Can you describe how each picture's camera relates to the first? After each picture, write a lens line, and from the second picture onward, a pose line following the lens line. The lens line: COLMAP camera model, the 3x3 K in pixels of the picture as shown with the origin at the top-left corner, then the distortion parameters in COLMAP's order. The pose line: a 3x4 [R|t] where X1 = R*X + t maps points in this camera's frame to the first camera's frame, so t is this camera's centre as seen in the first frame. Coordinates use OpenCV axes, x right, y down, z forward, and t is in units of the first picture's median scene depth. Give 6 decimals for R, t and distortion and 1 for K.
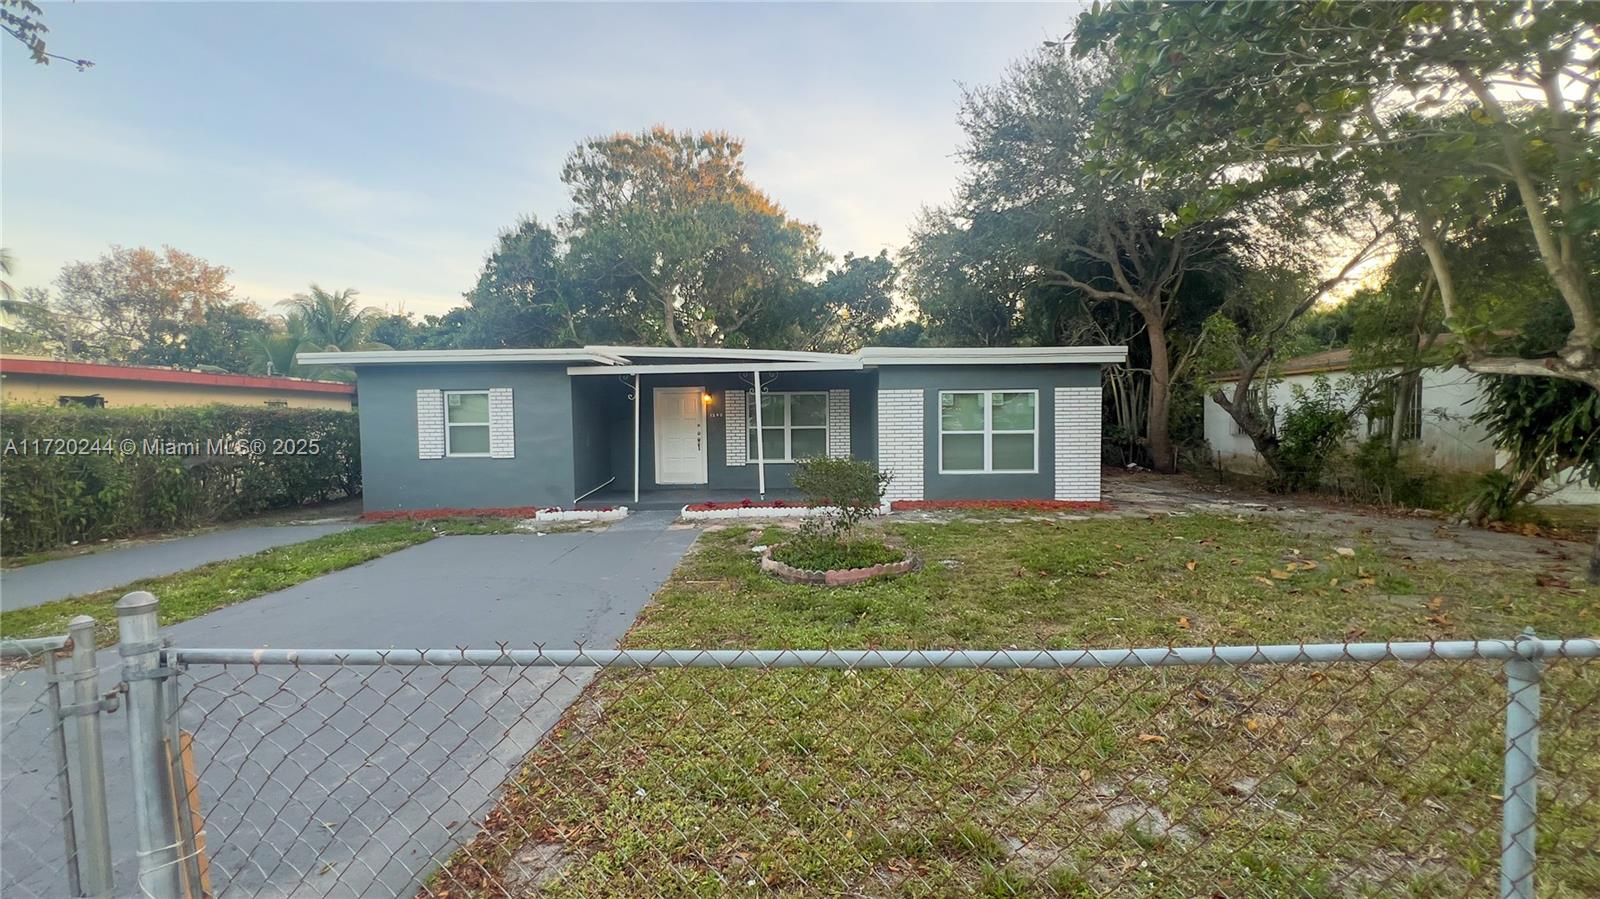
lens RADIAL K [[638.5, 0, 794.4], [0, 638.5, 447.7], [0, 0, 1]] dist [-0.000882, -0.000289]
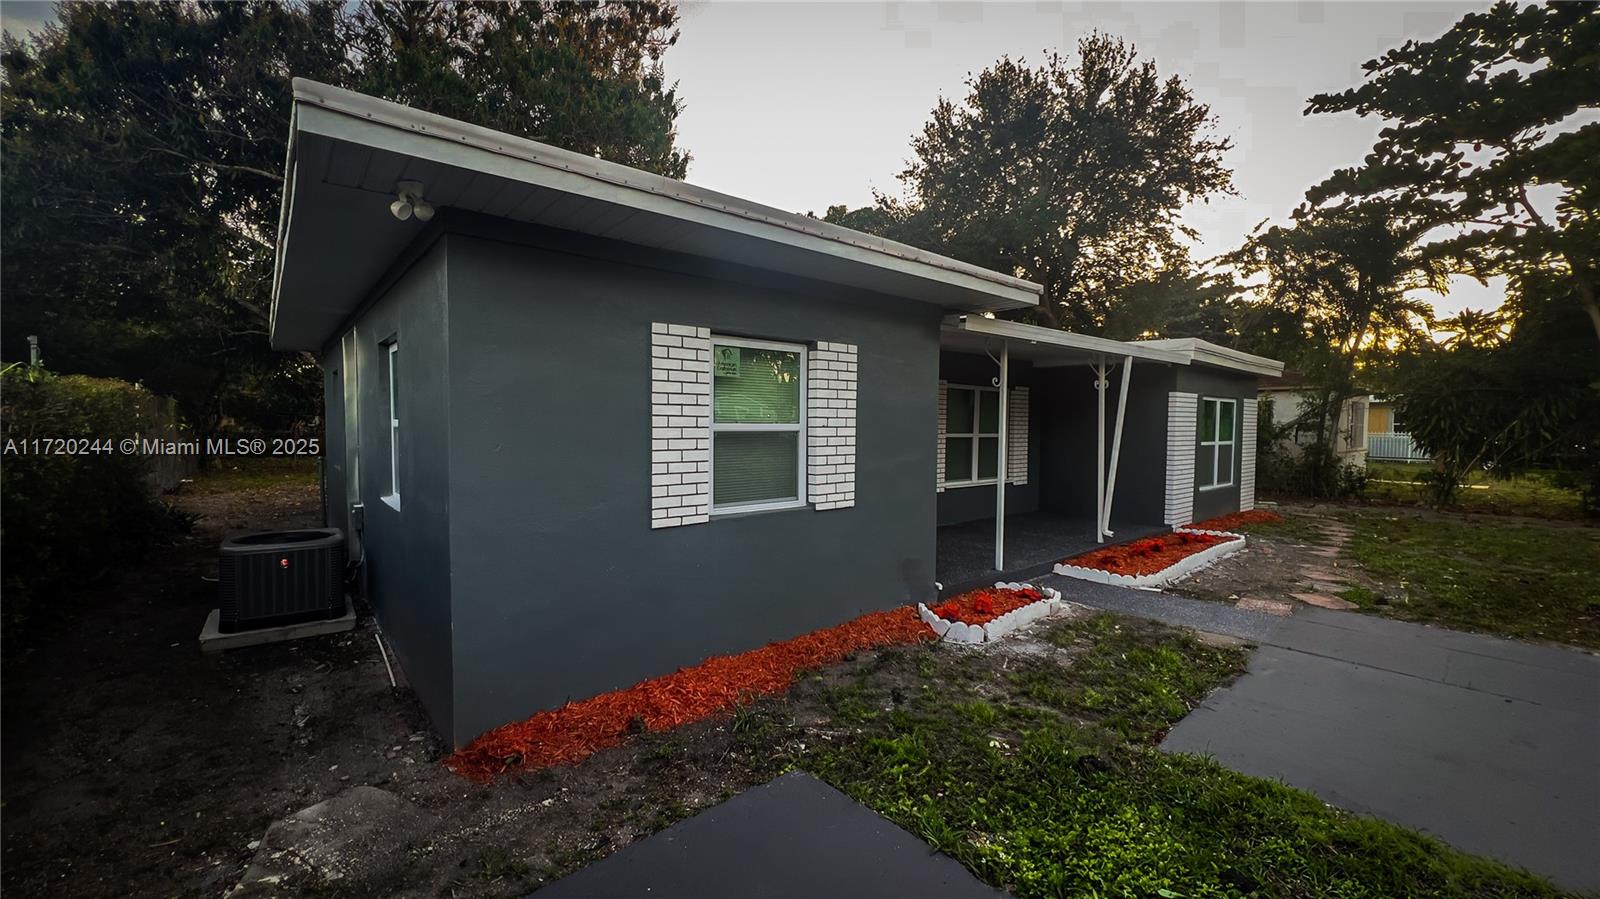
lens RADIAL K [[638.5, 0, 794.4], [0, 638.5, 447.7], [0, 0, 1]] dist [-0.000882, -0.000289]
pose [[0.756912, -0.007972, 0.653469, -0.750255], [0.005963, 0.999968, 0.005292, -0.026636], [-0.653490, -0.000109, 0.756935, 0.697138]]
